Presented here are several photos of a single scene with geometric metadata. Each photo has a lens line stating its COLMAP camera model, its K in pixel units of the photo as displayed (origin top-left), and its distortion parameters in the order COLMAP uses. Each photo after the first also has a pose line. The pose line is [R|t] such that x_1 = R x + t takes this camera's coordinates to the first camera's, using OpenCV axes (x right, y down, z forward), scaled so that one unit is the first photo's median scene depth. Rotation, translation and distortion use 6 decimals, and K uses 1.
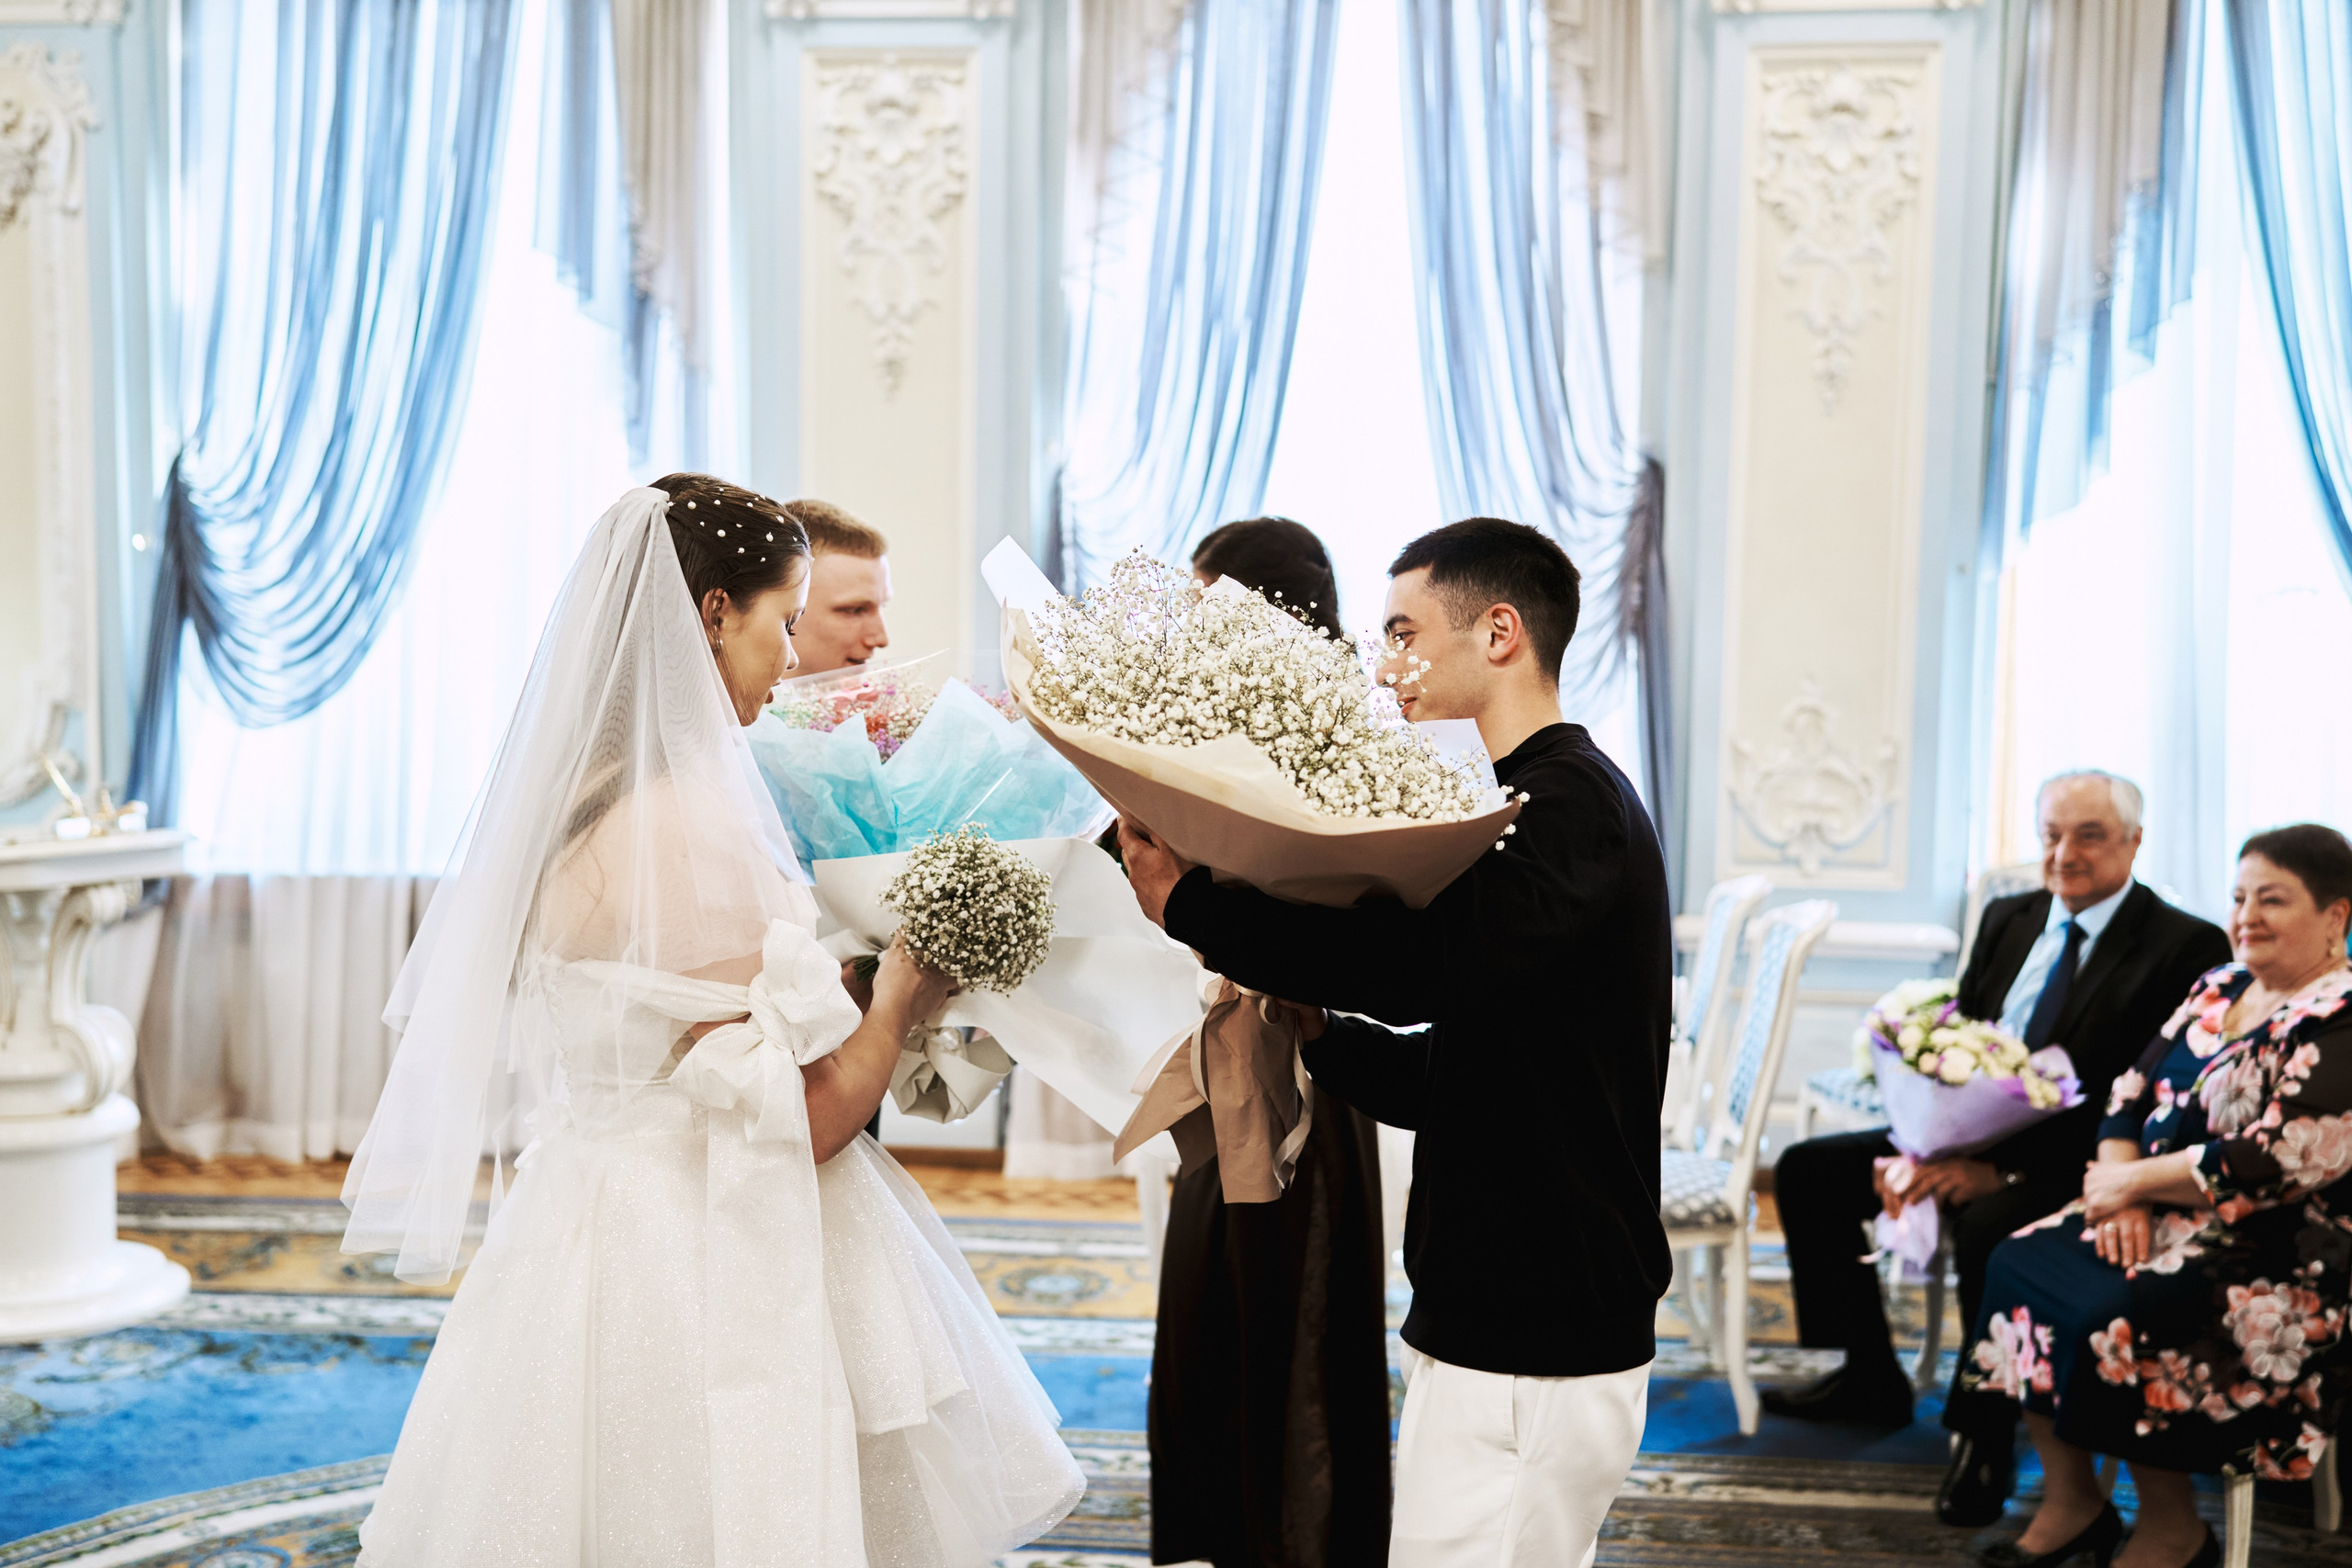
lens RADIAL K [[2248.0, 0, 1180.2], [0, 2248.0, 784.8], [0, 0, 1]] dist [0.047949, -0.046912]
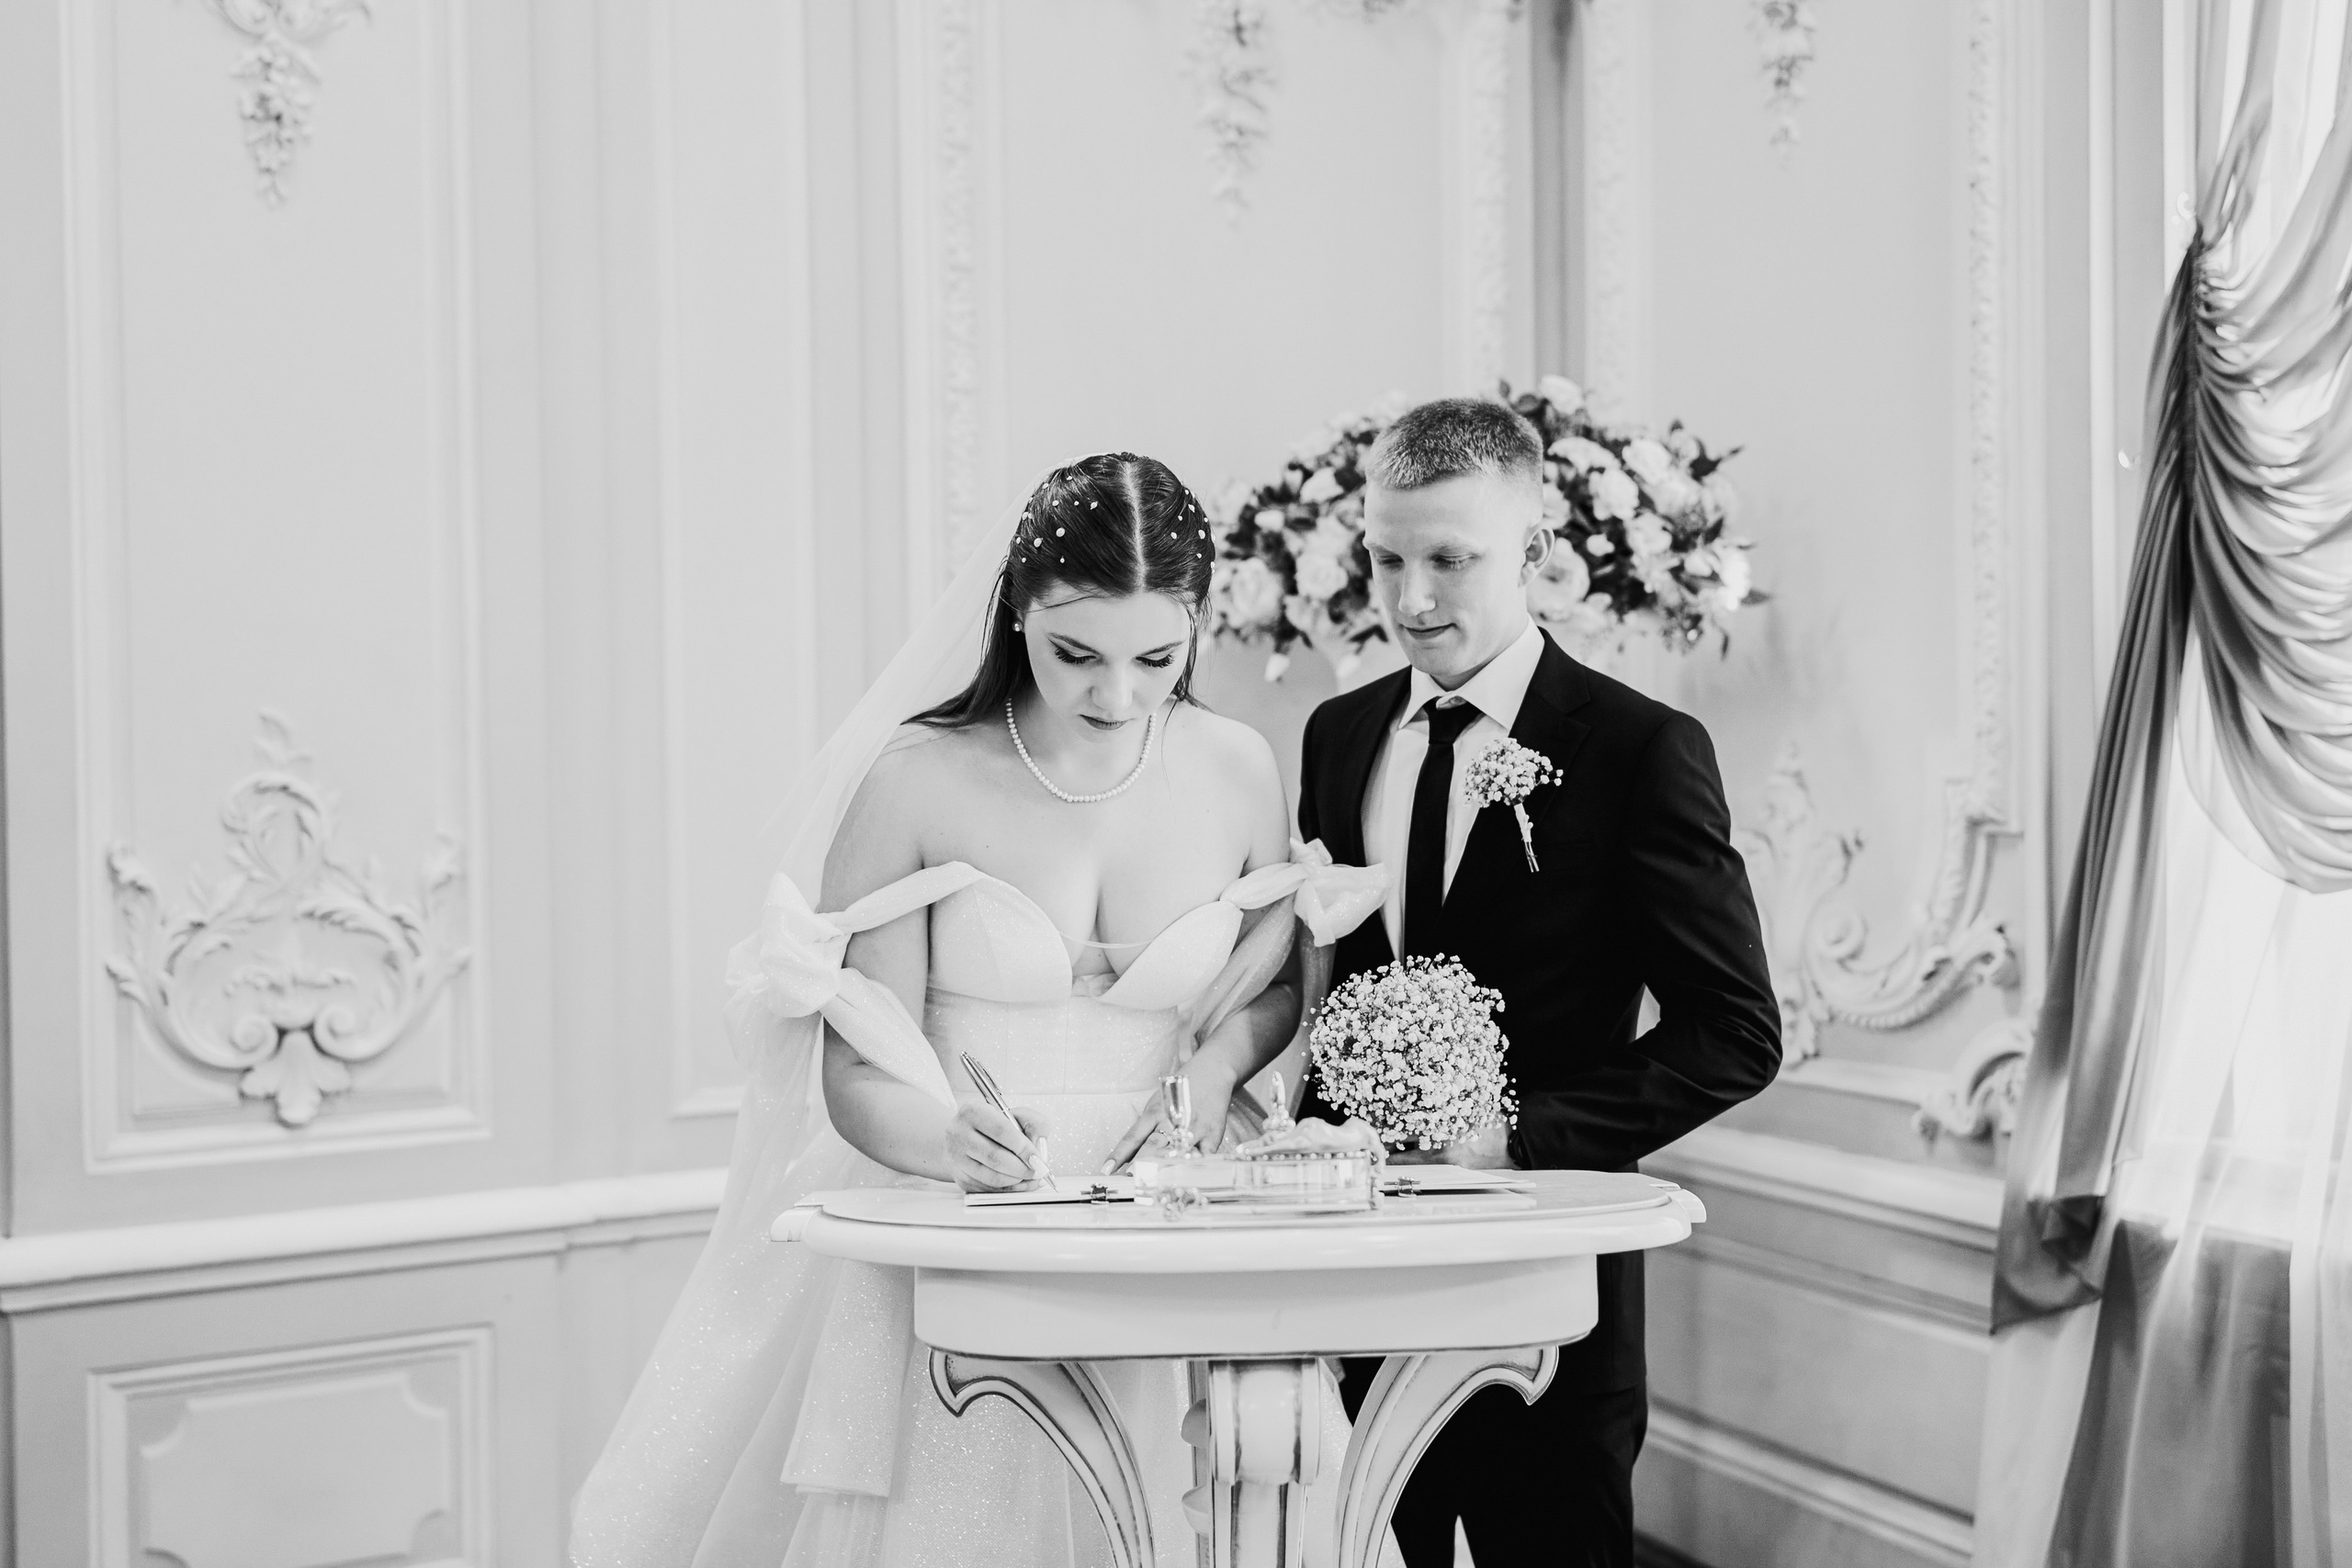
lens RADIAL K [[2420.7, 0, 1178.4], [0, 2420.7, 783.6], [0, 0, 1]] dist [0.057119, -0.037194]
pose [[0.499515, -0.010443, -0.866242, -0.142548], [-0.041691, 0.998479, -0.036078, -0.018869], [0.865302, 0.054136, 0.498320, 0.629056]]
